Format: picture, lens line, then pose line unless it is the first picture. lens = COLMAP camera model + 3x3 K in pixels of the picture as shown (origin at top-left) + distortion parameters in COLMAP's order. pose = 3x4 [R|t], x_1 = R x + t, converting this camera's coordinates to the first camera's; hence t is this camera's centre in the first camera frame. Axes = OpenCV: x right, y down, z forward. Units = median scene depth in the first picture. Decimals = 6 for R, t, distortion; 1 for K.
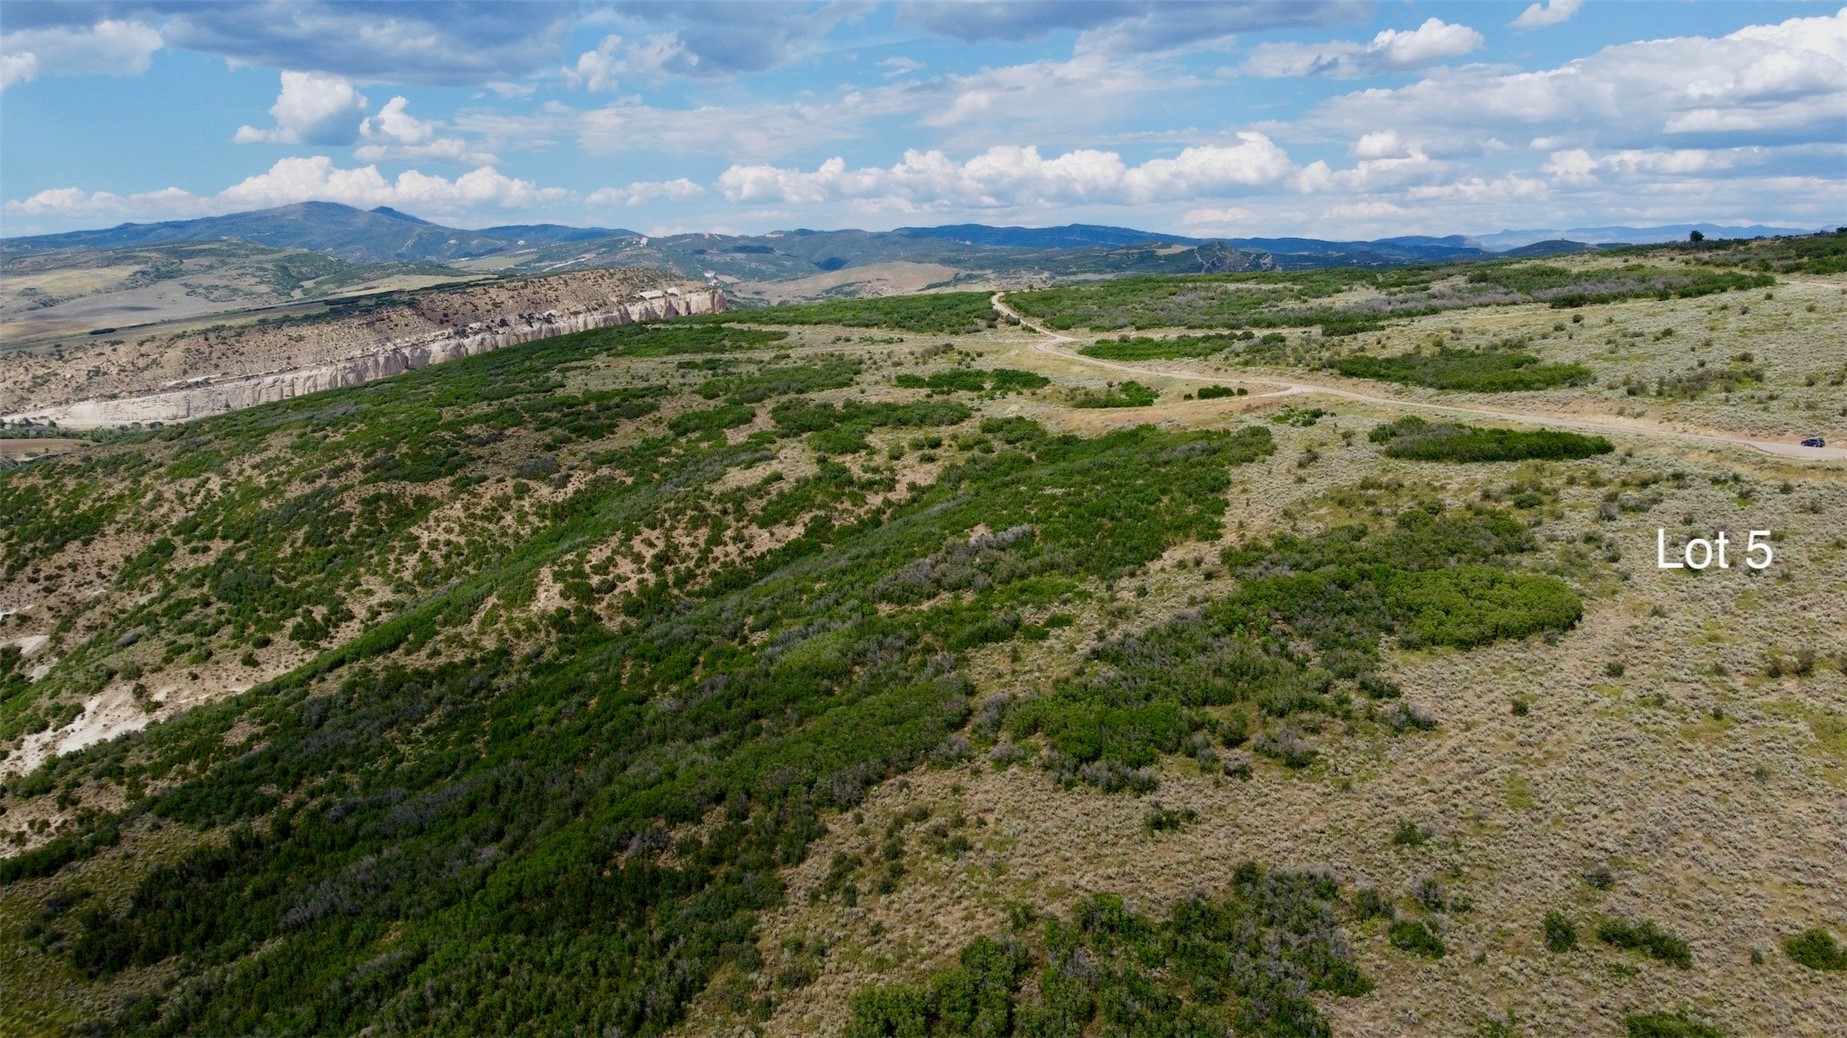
lens RADIAL K [[1399.6, 0, 923.5], [0, 1399.6, 519.0], [0, 0, 1]] dist [-0.009408, -0.000093]
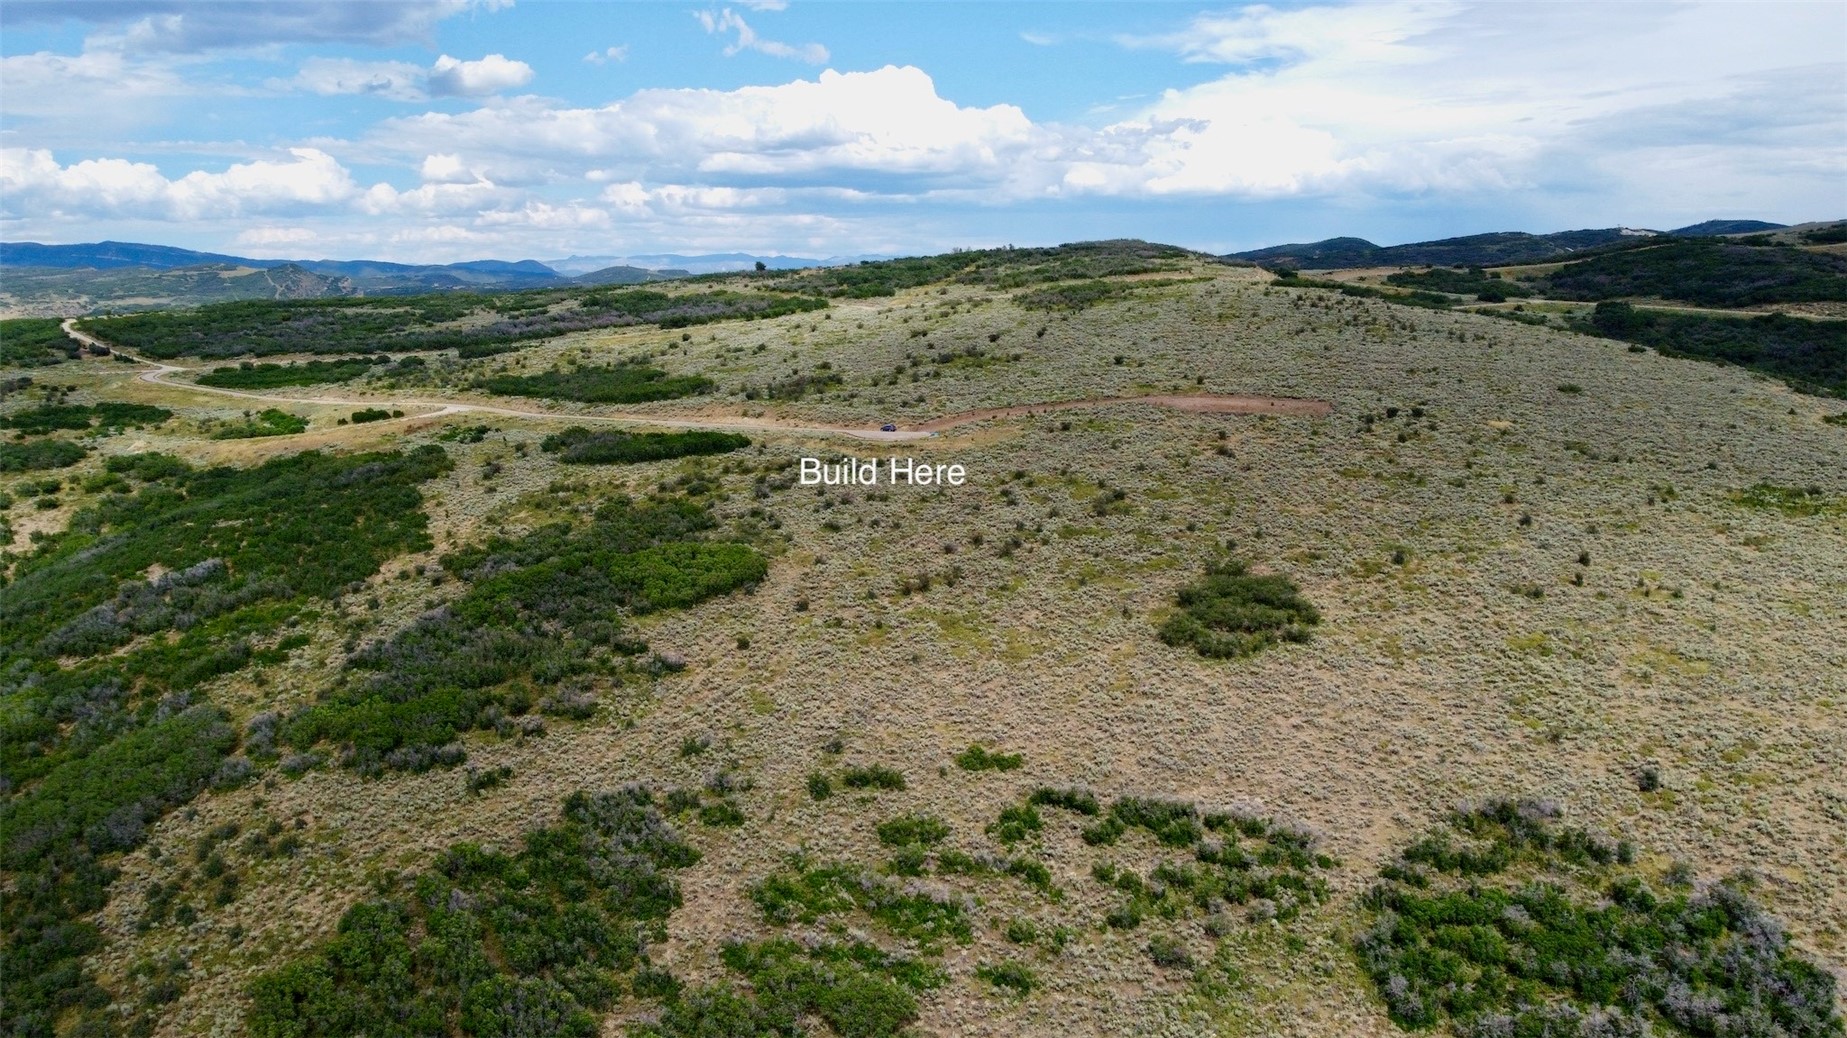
lens RADIAL K [[1399.6, 0, 923.5], [0, 1399.6, 519.0], [0, 0, 1]] dist [-0.009408, -0.000093]
pose [[0.808945, -0.089820, 0.580983, -0.108211], [0.099562, 0.994915, 0.015187, 0.013791], [-0.579393, 0.045558, 0.813774, -0.081872]]
